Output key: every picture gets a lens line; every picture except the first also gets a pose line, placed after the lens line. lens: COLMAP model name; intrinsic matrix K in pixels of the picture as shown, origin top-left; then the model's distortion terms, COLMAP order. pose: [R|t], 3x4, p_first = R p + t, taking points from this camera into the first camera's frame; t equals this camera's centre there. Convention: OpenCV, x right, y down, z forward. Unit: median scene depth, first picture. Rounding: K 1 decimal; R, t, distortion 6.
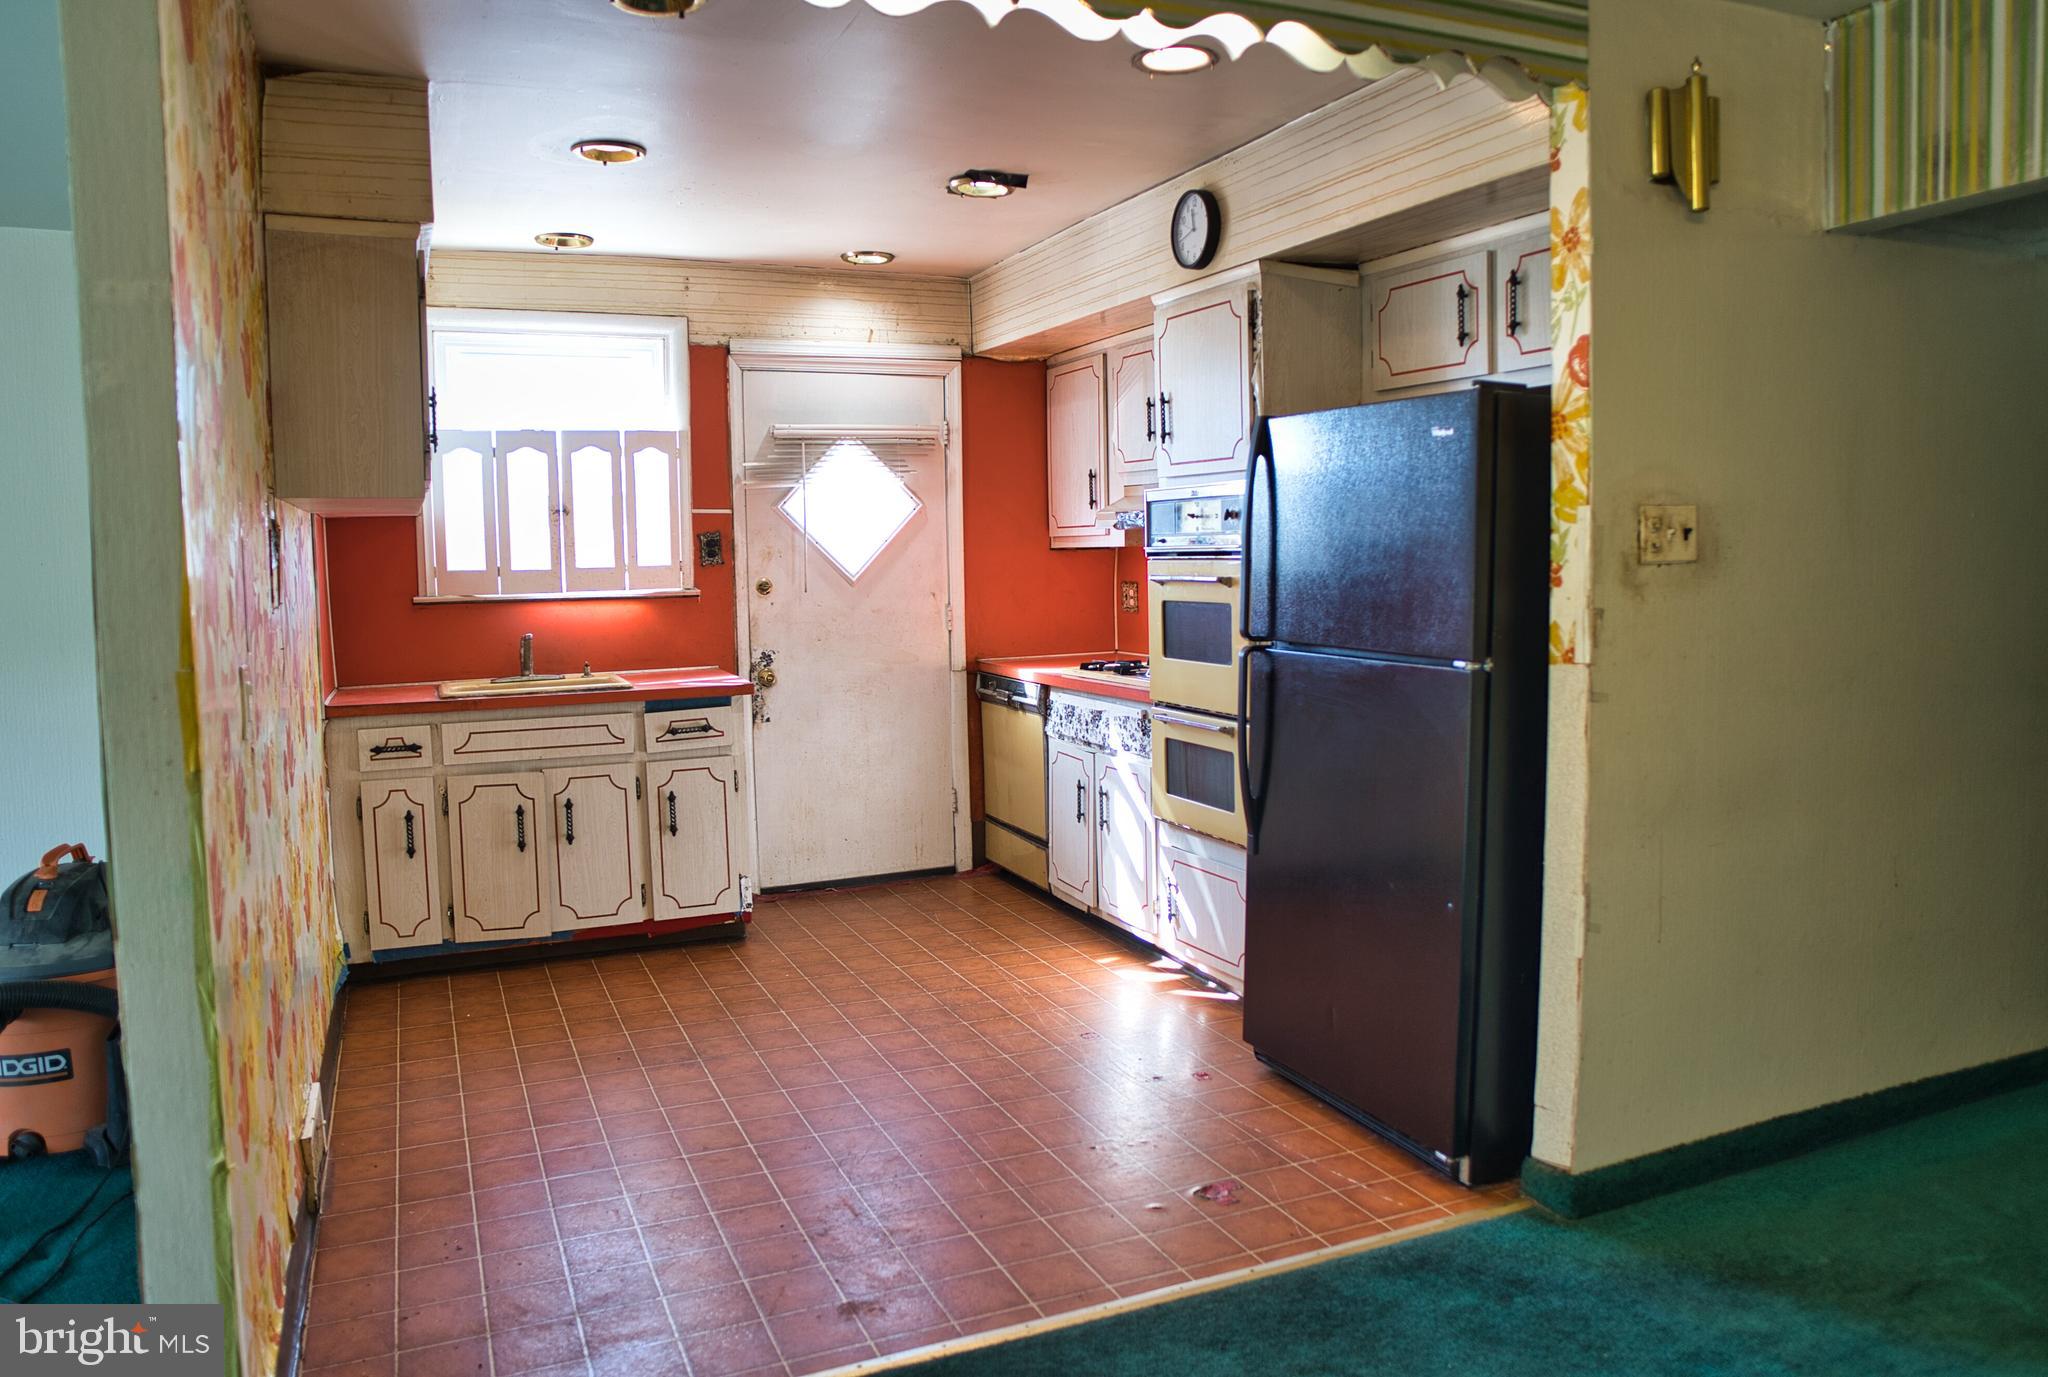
lens RADIAL K [[1440.2, 0, 1023.8], [0, 1440.2, 679.0], [0, 0, 1]] dist [-0.071643, -0.000202]
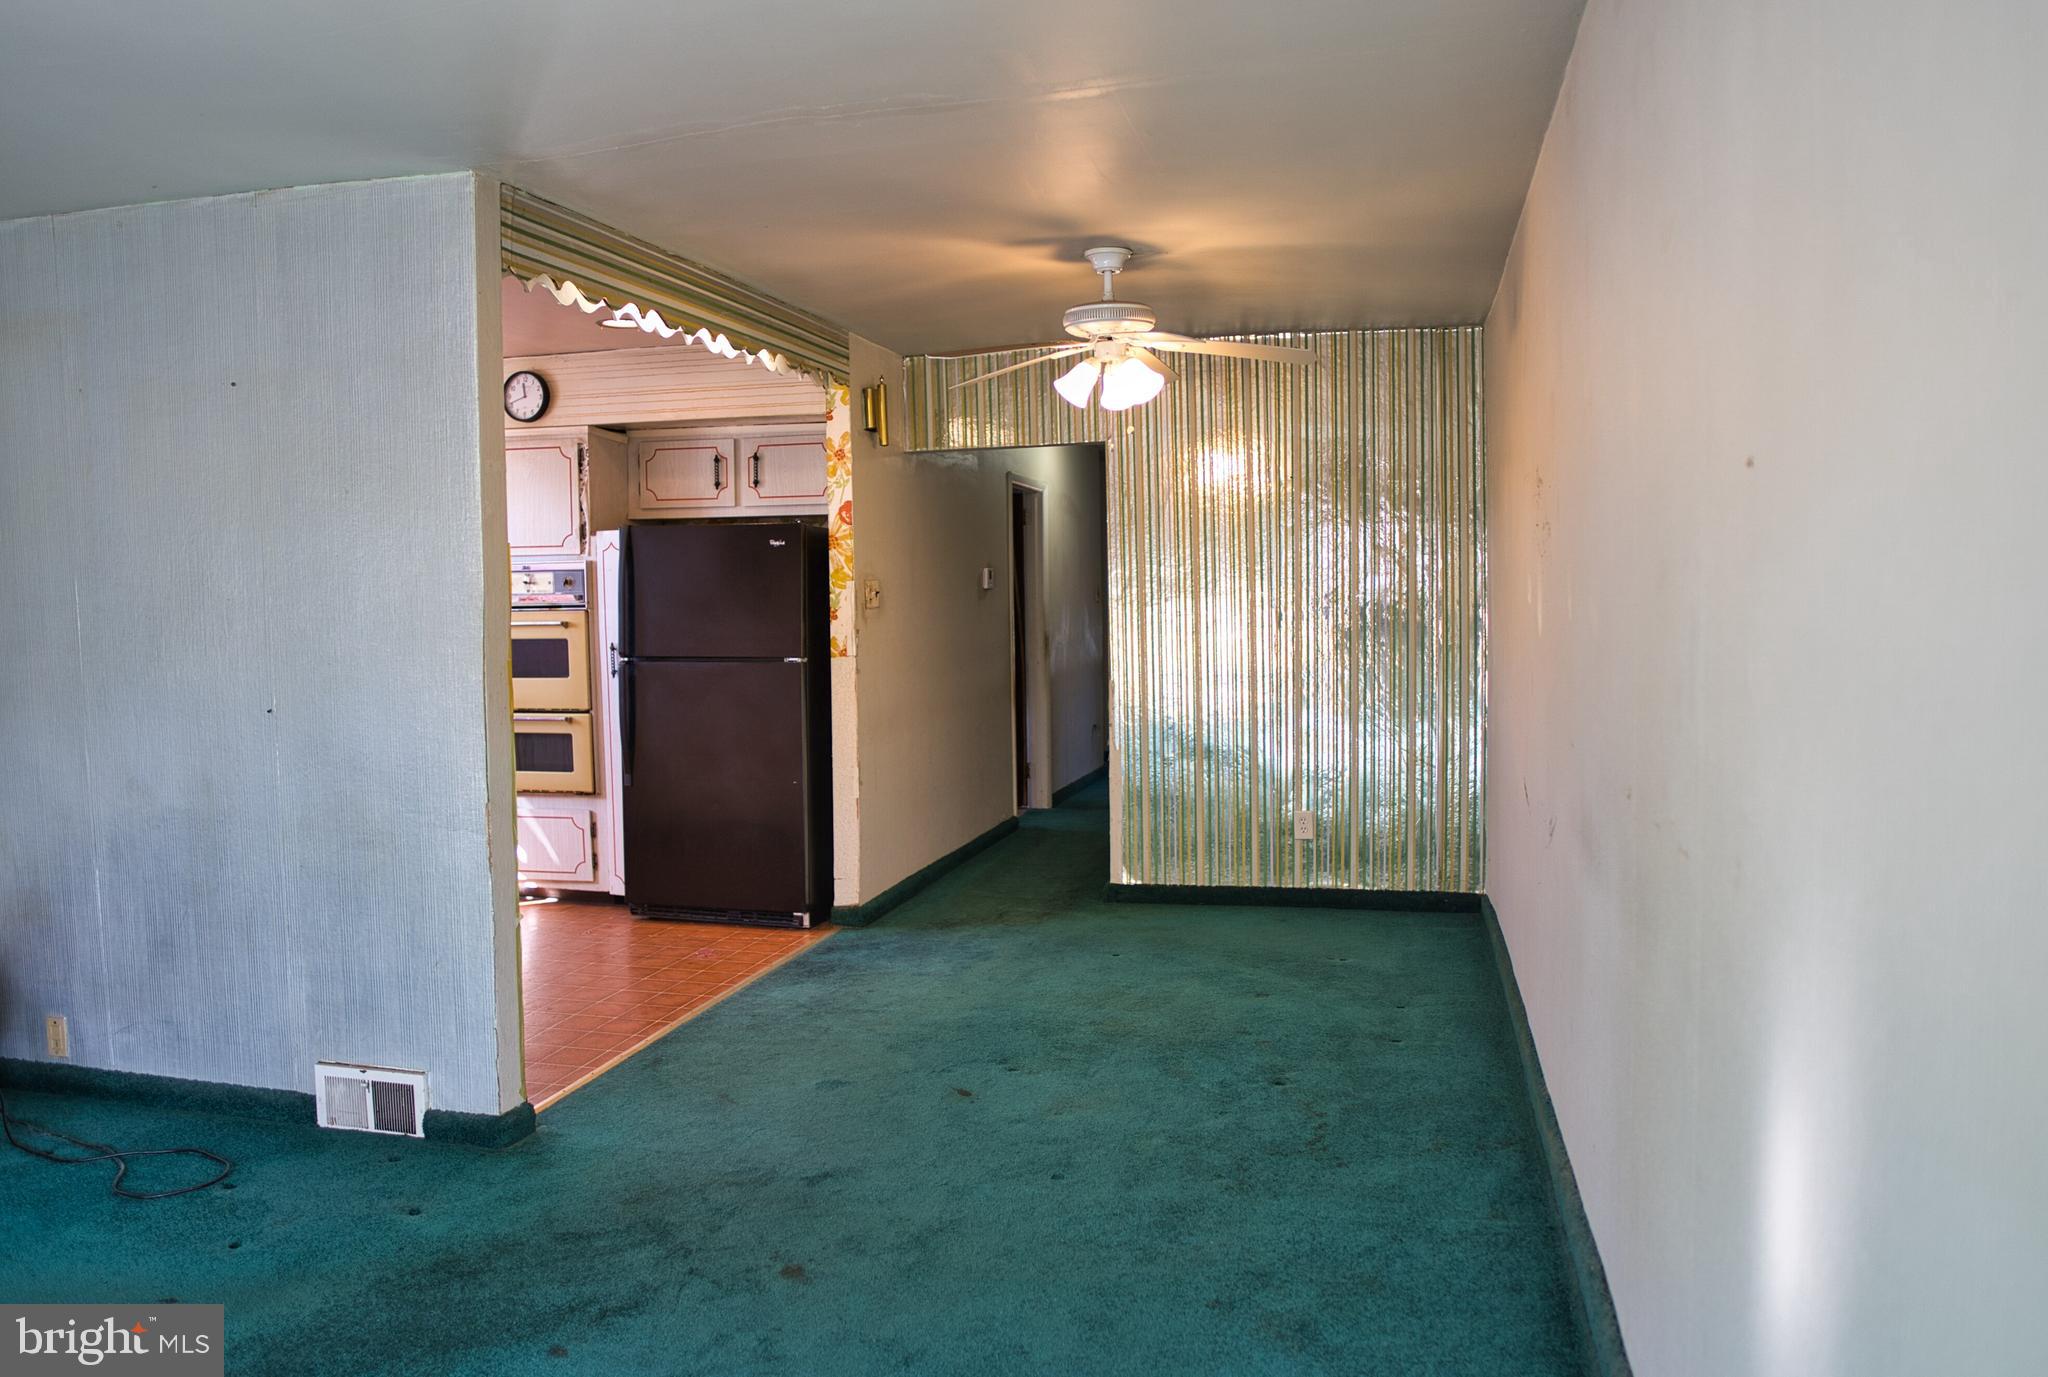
lens RADIAL K [[1440.2, 0, 1025.8], [0, 1440.2, 685.9], [0, 0, 1]] dist [-0.071643, -0.000202]
pose [[0.621765, -0.043888, 0.781974, -1.074423], [0.074305, 0.997231, -0.003112, 0.057174], [-0.779672, 0.060039, 0.623304, -0.502589]]
